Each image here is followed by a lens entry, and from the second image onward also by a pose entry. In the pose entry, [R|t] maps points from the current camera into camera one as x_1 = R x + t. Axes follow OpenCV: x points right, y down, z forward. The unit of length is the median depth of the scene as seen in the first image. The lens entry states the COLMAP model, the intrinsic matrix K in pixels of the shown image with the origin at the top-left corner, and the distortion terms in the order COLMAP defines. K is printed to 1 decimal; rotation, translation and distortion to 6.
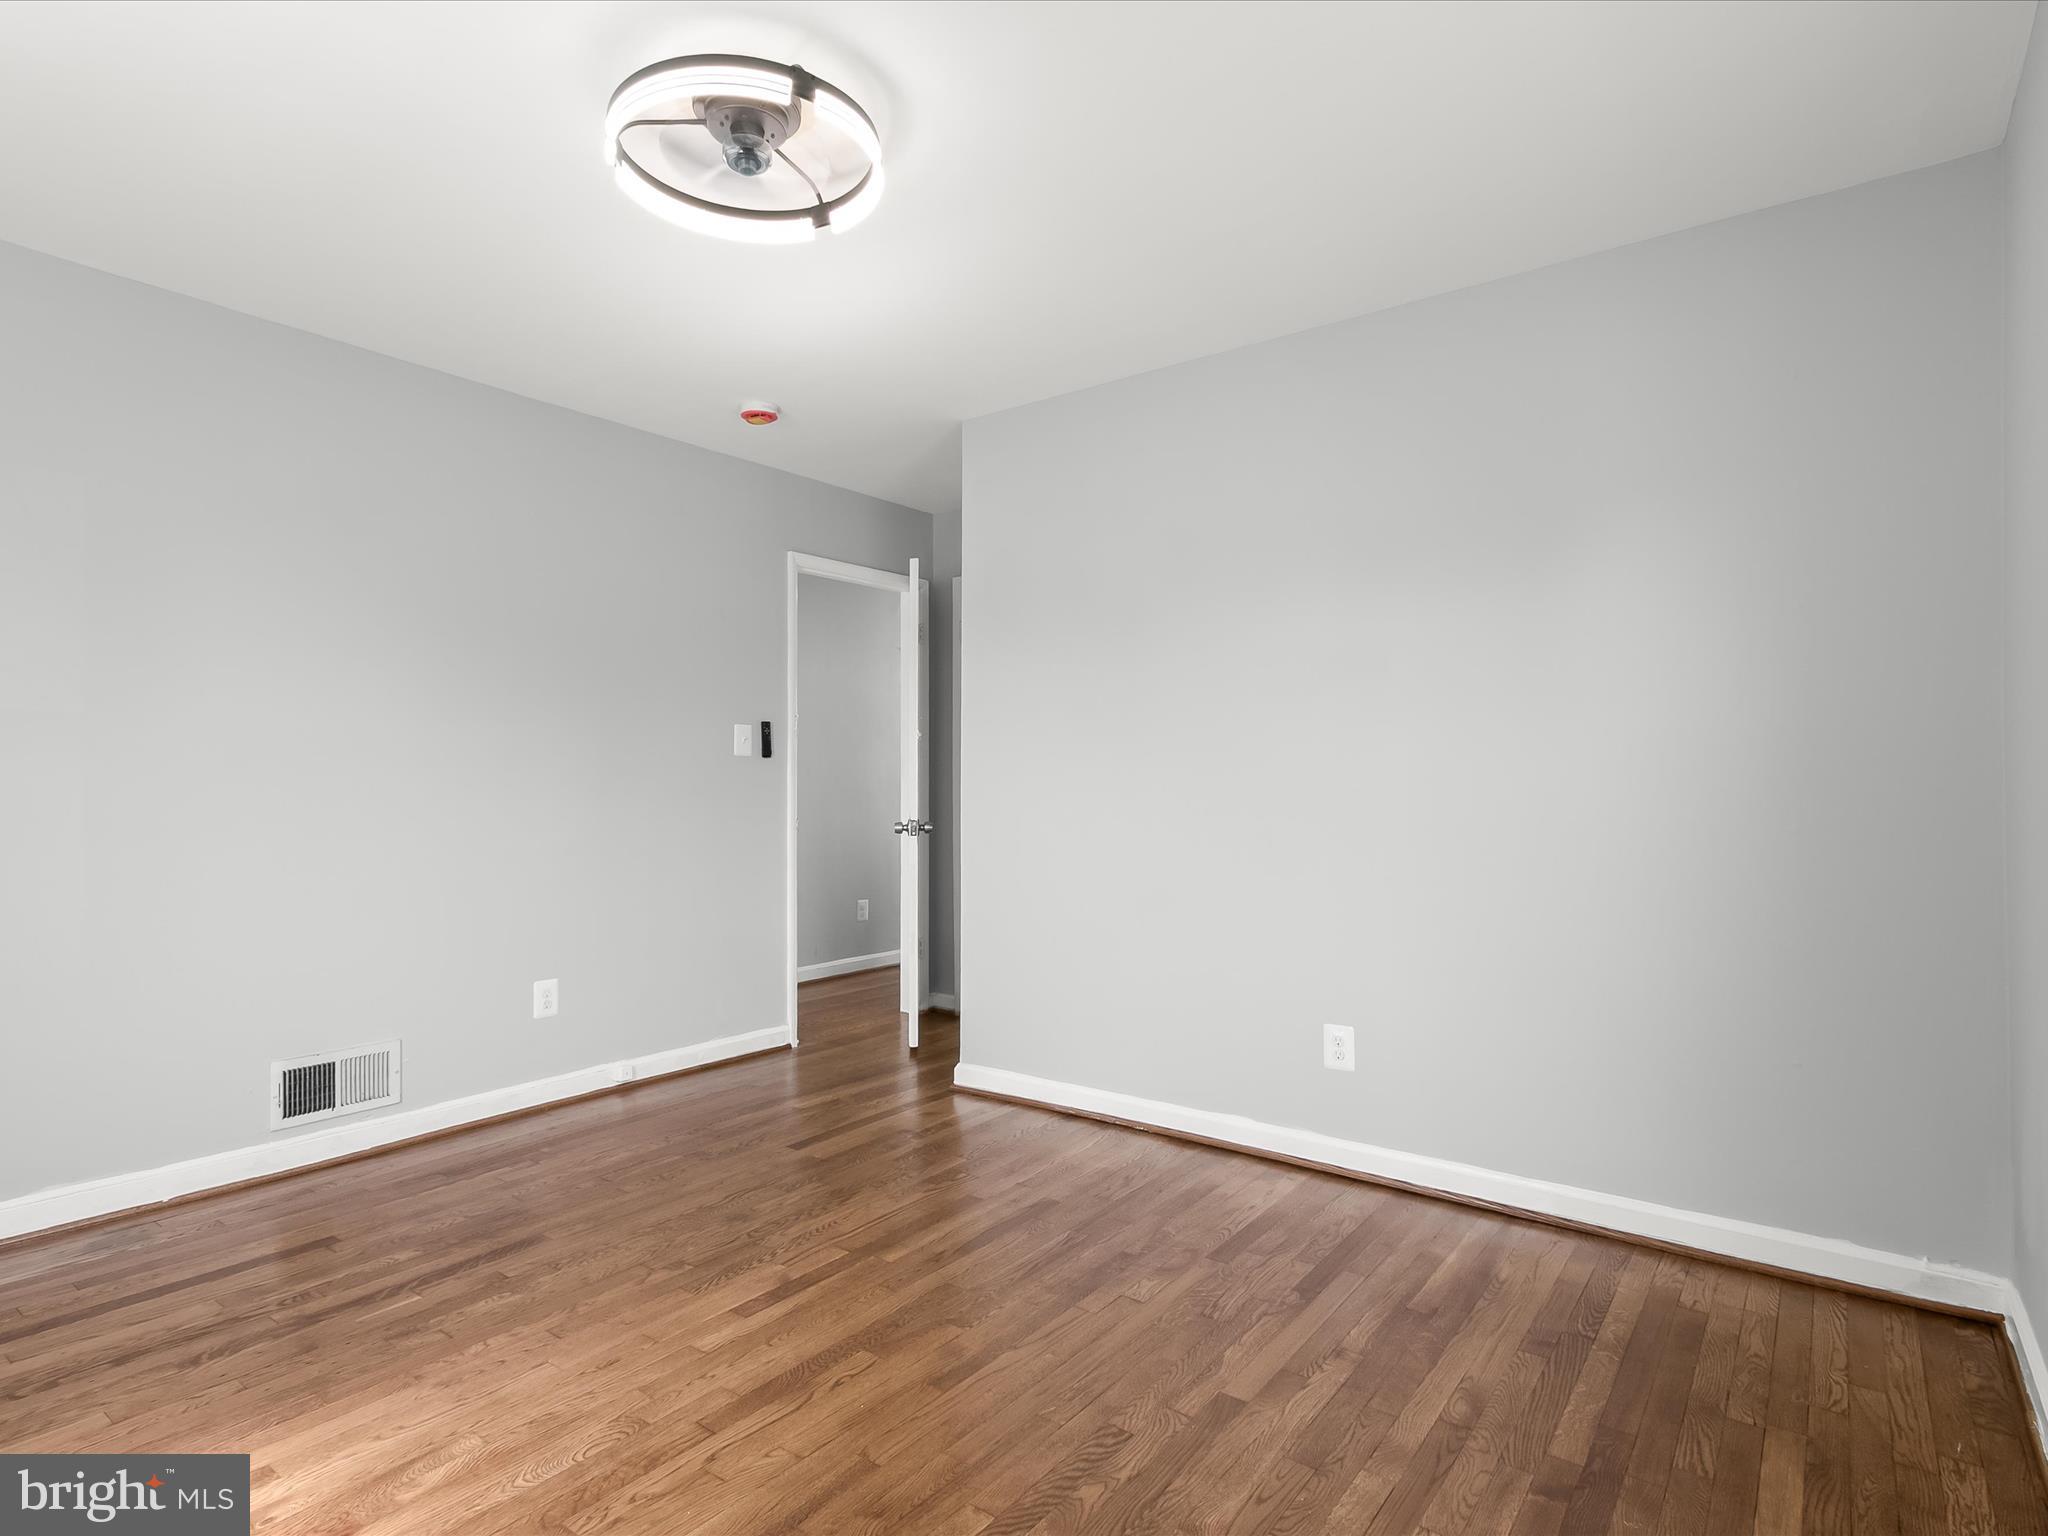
lens RADIAL K [[1075.8, 0, 1024.6], [0, 1075.8, 752.6], [0, 0, 1]] dist [0.001469, 0.000976]
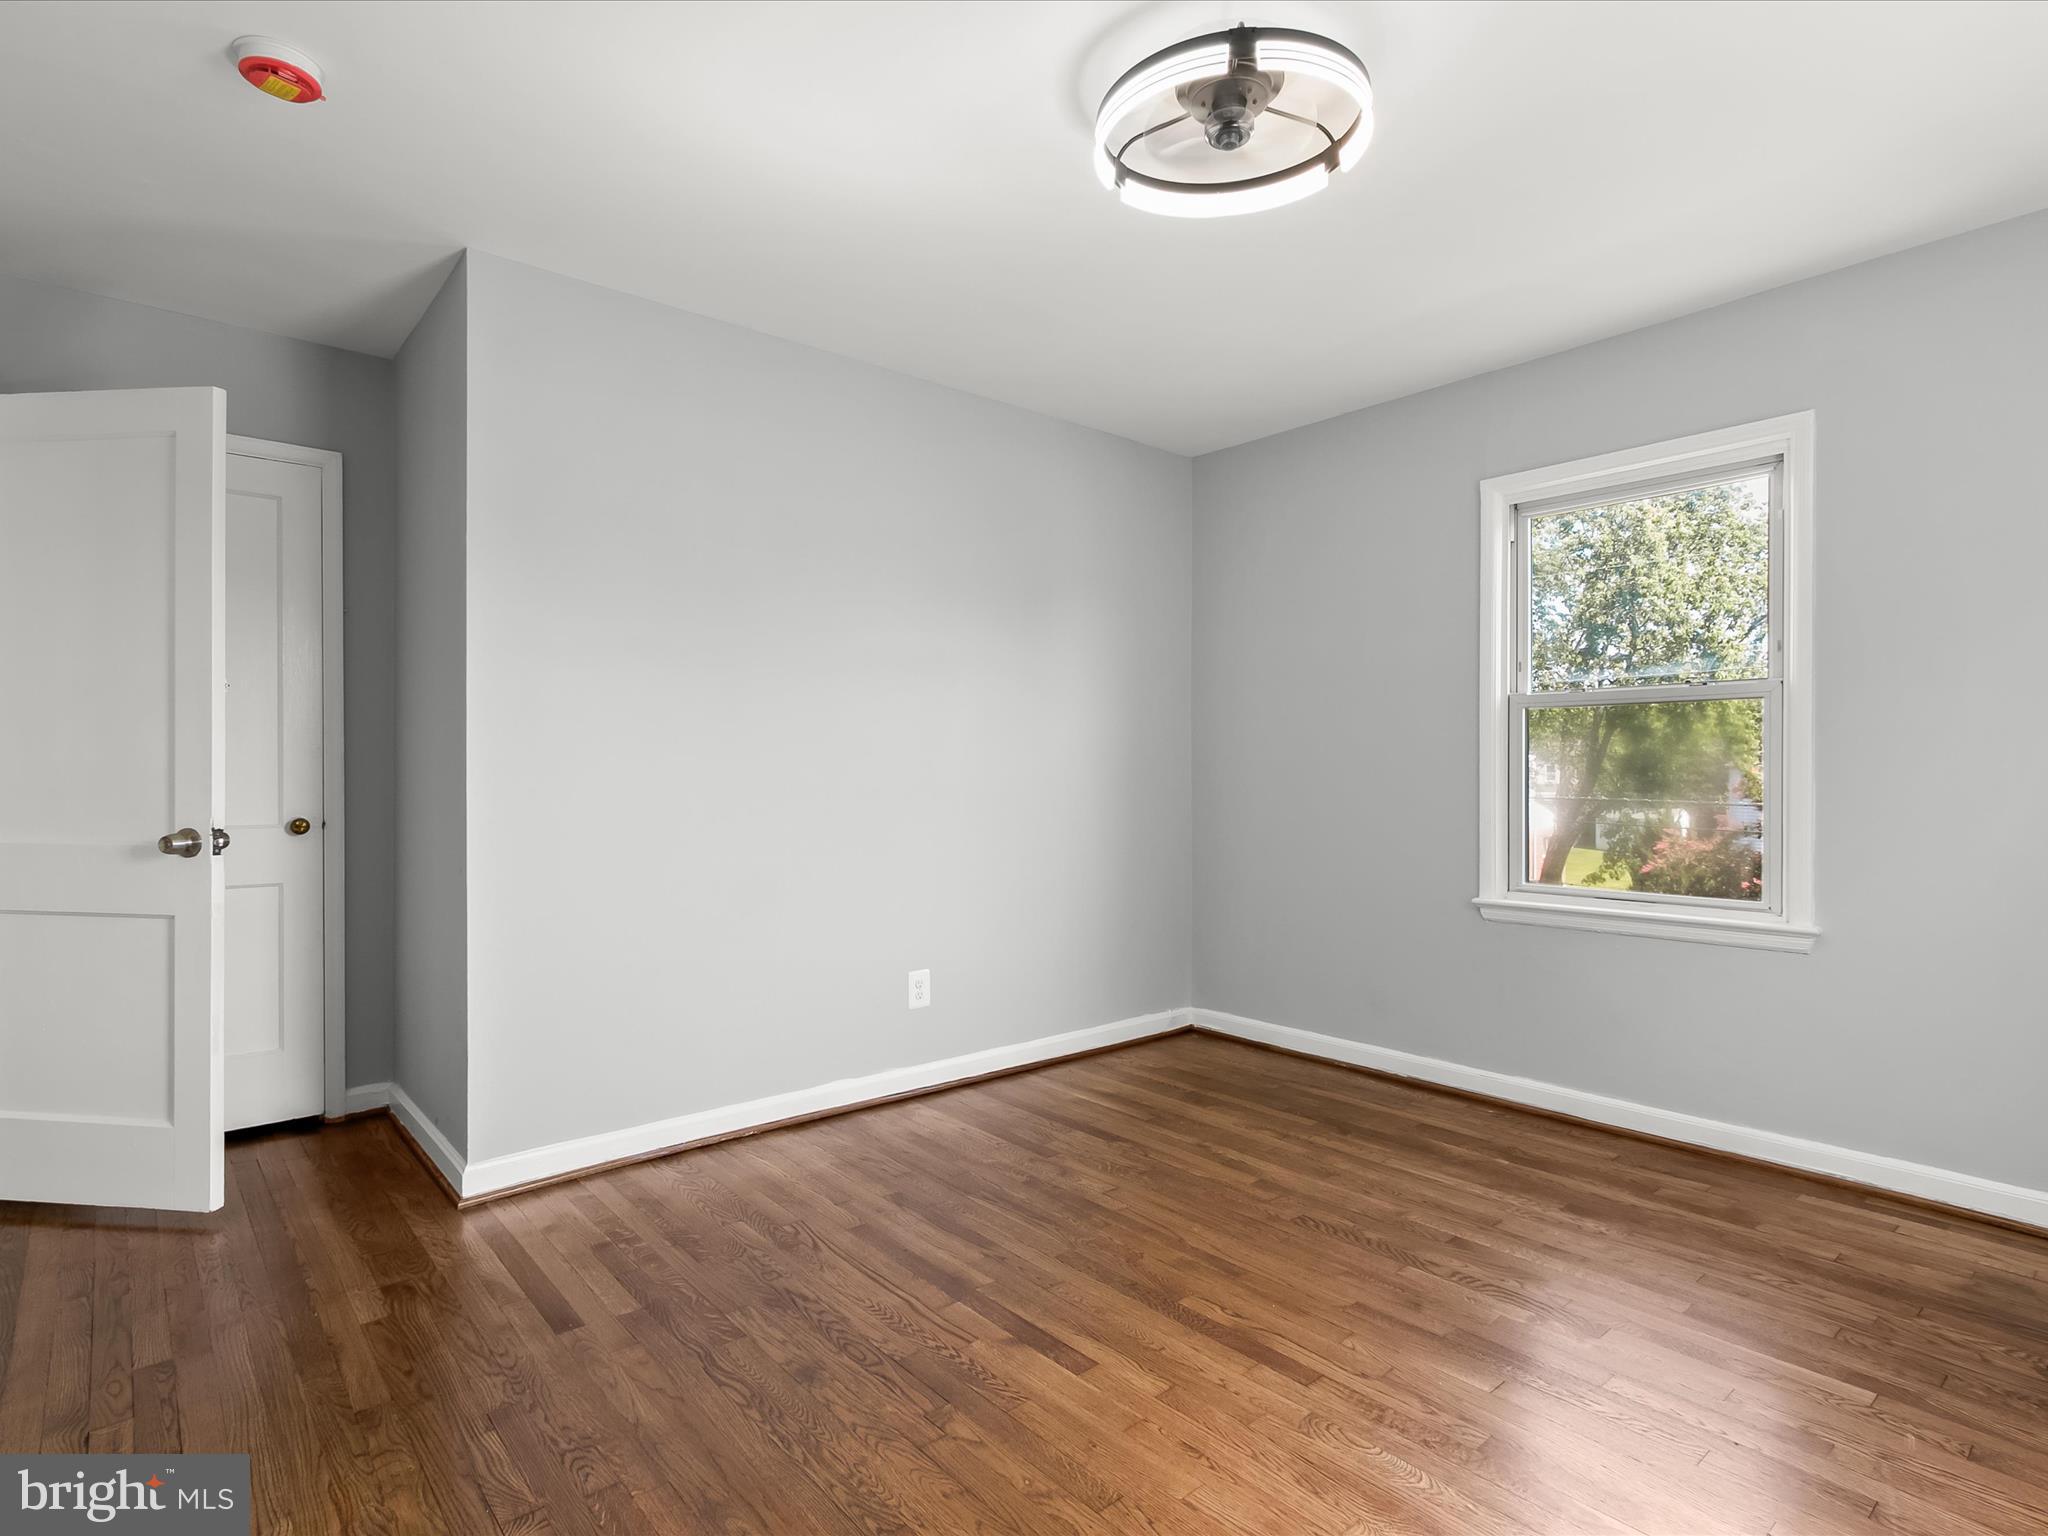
lens RADIAL K [[1054.6, 0, 1004.8], [0, 1054.6, 778.7], [0, 0, 1]] dist [-0.001693, -0.000108]
pose [[0.226969, -0.007398, 0.973874, -1.008797], [-0.028919, 0.999479, 0.014332, 0.027815], [-0.973473, -0.031417, 0.226637, 0.802836]]
